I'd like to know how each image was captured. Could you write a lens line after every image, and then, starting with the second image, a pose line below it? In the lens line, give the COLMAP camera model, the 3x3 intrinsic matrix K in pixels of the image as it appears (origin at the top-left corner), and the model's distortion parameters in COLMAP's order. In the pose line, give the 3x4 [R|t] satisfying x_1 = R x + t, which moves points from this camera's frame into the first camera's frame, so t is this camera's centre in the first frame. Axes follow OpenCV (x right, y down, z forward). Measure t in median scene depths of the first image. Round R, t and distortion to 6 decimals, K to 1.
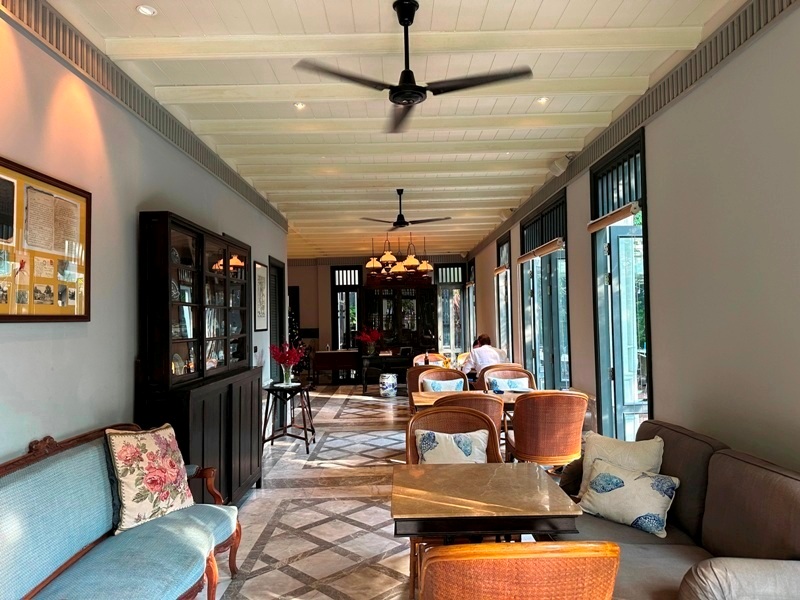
lens RADIAL K [[572.0, 0, 400.0], [0, 572.0, 300.0], [0, 0, 1]] dist [0.008995, -0.009058]
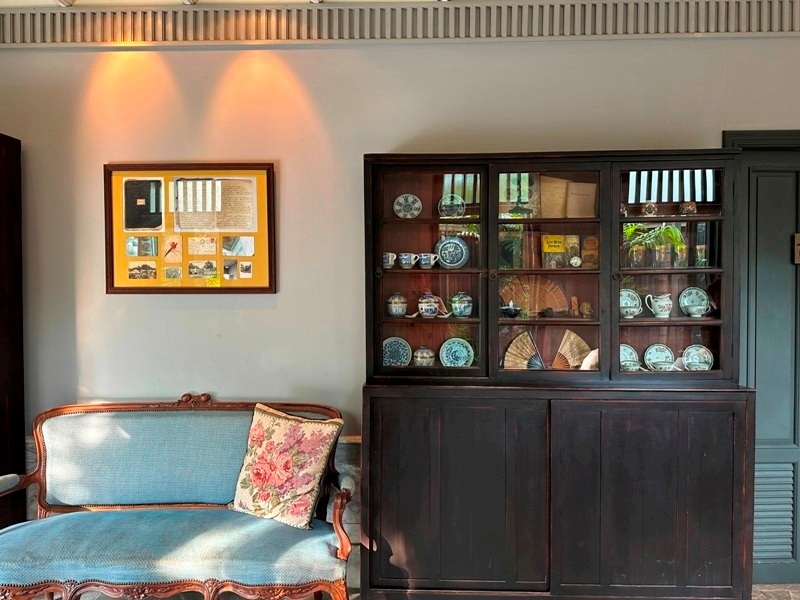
lens RADIAL K [[572.0, 0, 400.0], [0, 572.0, 300.0], [0, 0, 1]] dist [0.008995, -0.009058]
pose [[-0.032662, 0.019804, -0.999270, 0.400901], [0.033200, 0.999273, 0.018719, 0.033853], [0.998915, -0.032564, -0.033295, 1.131760]]
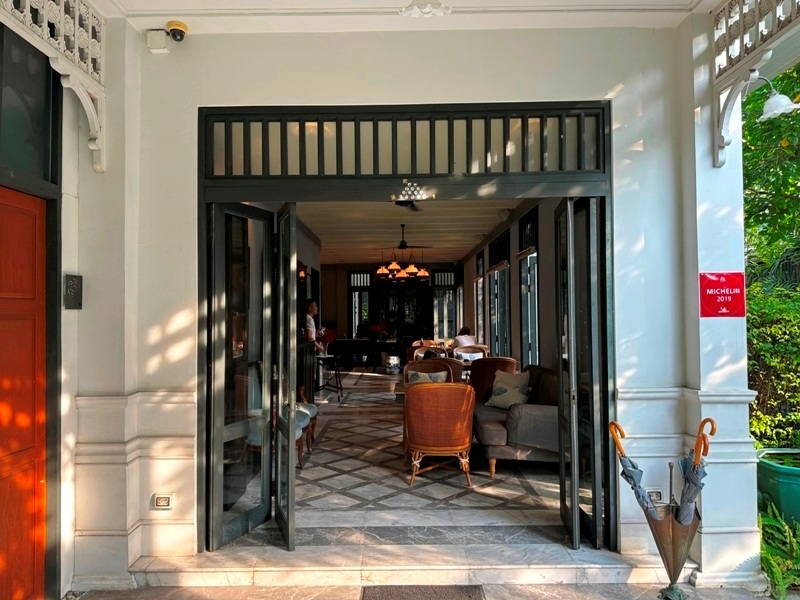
lens RADIAL K [[572.0, 0, 400.0], [0, 572.0, 300.0], [0, 0, 1]] dist [0.008995, -0.009058]
pose [[0.999882, 0.011845, -0.009775, 0.006280], [-0.011807, 0.999923, 0.003947, -0.002979], [0.009821, -0.003831, 0.999944, -0.303130]]
